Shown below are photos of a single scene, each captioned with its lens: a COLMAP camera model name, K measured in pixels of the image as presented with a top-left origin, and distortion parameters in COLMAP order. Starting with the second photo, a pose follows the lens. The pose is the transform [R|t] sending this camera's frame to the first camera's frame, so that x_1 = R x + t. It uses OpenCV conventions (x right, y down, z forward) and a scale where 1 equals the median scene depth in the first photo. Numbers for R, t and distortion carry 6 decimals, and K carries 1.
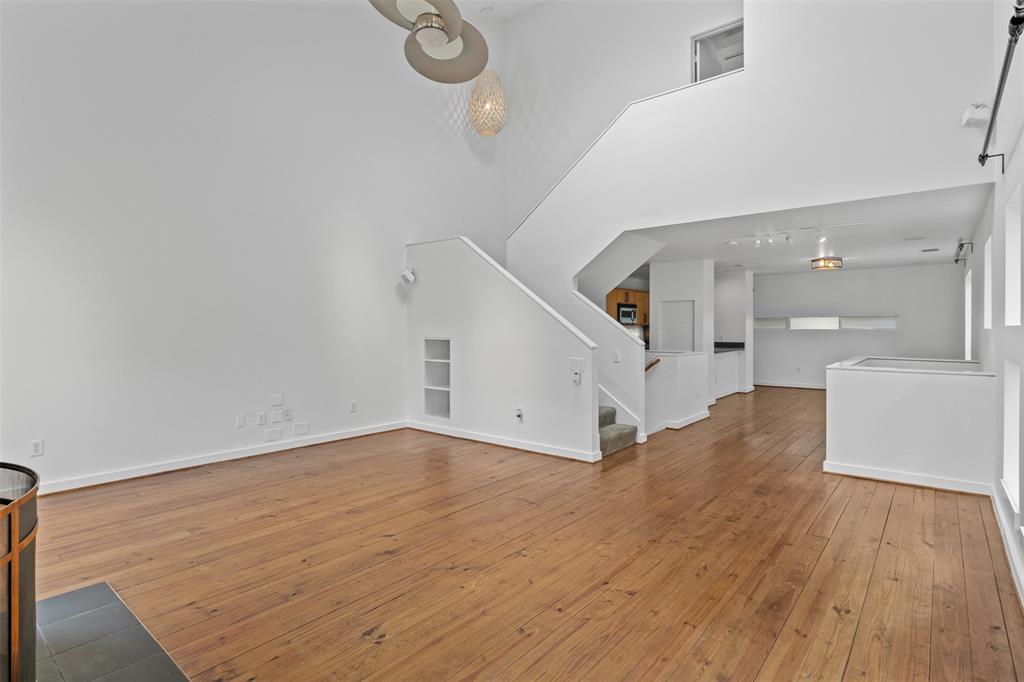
lens RADIAL K [[513.8, 0, 510.9], [0, 513.8, 327.6], [0, 0, 1]] dist [-0.008129, -0.000806]
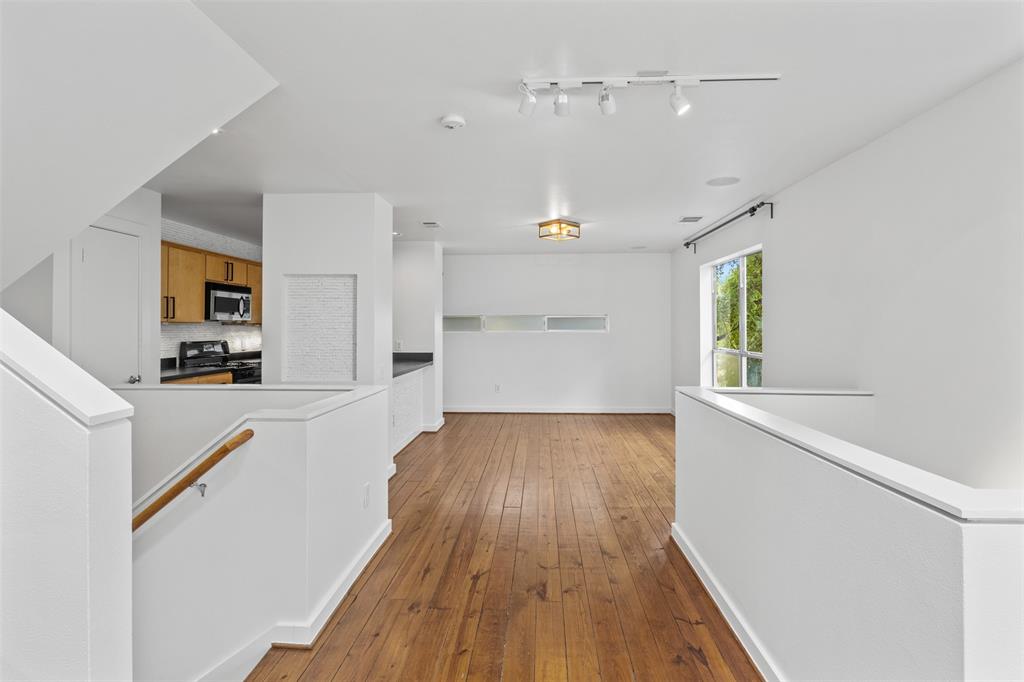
lens RADIAL K [[513.8, 0, 515.9], [0, 513.8, 331.8], [0, 0, 1]] dist [-0.008129, -0.000806]
pose [[0.798190, -0.004366, 0.602390, 0.232093], [0.000336, 0.999977, 0.006803, -0.002376], [-0.602406, -0.005228, 0.798173, 0.654792]]
